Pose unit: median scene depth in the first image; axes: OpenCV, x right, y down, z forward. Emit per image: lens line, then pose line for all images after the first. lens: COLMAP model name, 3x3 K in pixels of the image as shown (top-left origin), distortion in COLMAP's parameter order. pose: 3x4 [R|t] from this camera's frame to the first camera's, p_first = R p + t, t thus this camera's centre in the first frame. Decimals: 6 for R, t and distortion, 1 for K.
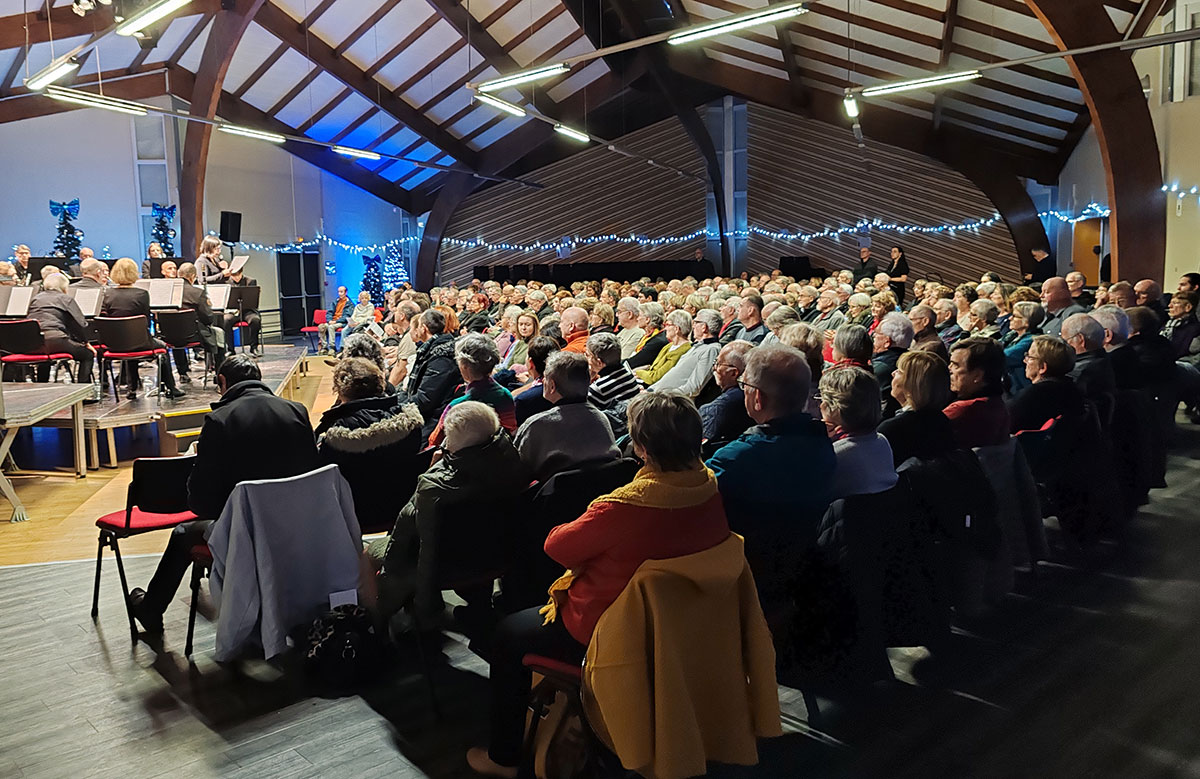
lens RADIAL K [[995.5, 0, 599.4], [0, 995.5, 381.7], [0, 0, 1]] dist [0.008634, -0.006702]
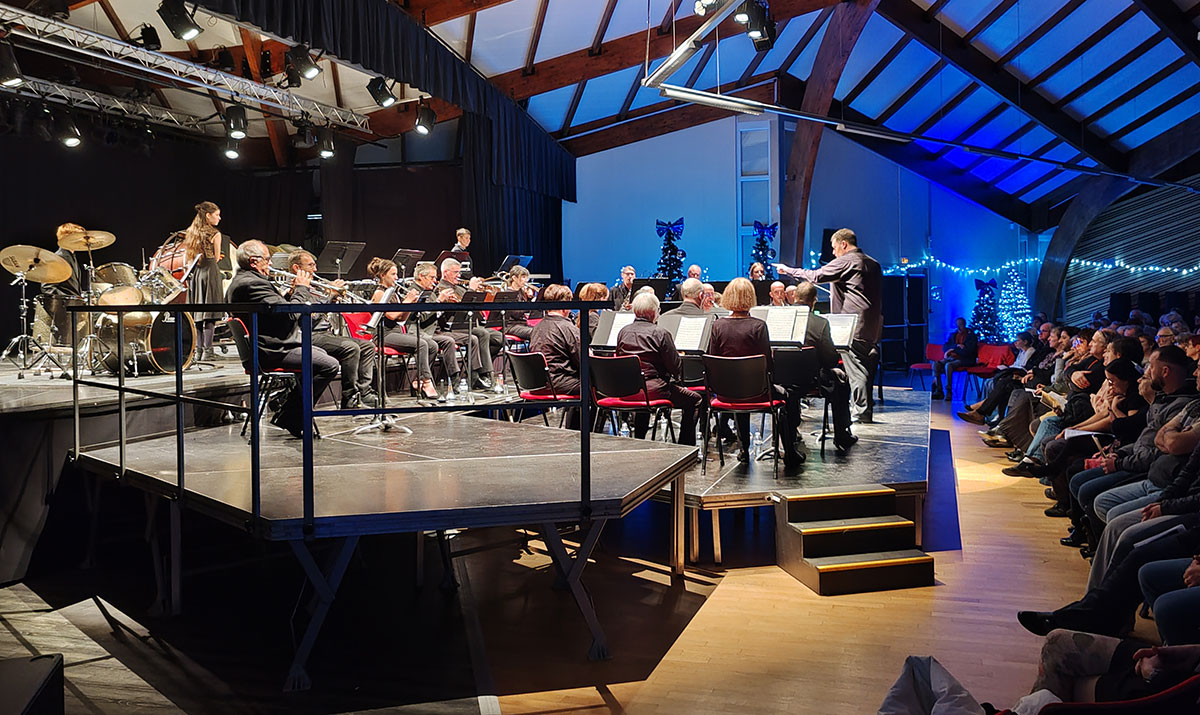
lens RADIAL K [[1043.2, 0, 599.7], [0, 1043.2, 358.8], [0, 0, 1]] dist [0.012951, 0.001470]
pose [[0.853703, 0.043170, -0.518967, -0.054709], [-0.069625, 0.997073, -0.031592, -0.010451], [0.516084, 0.063104, 0.854210, 0.094843]]
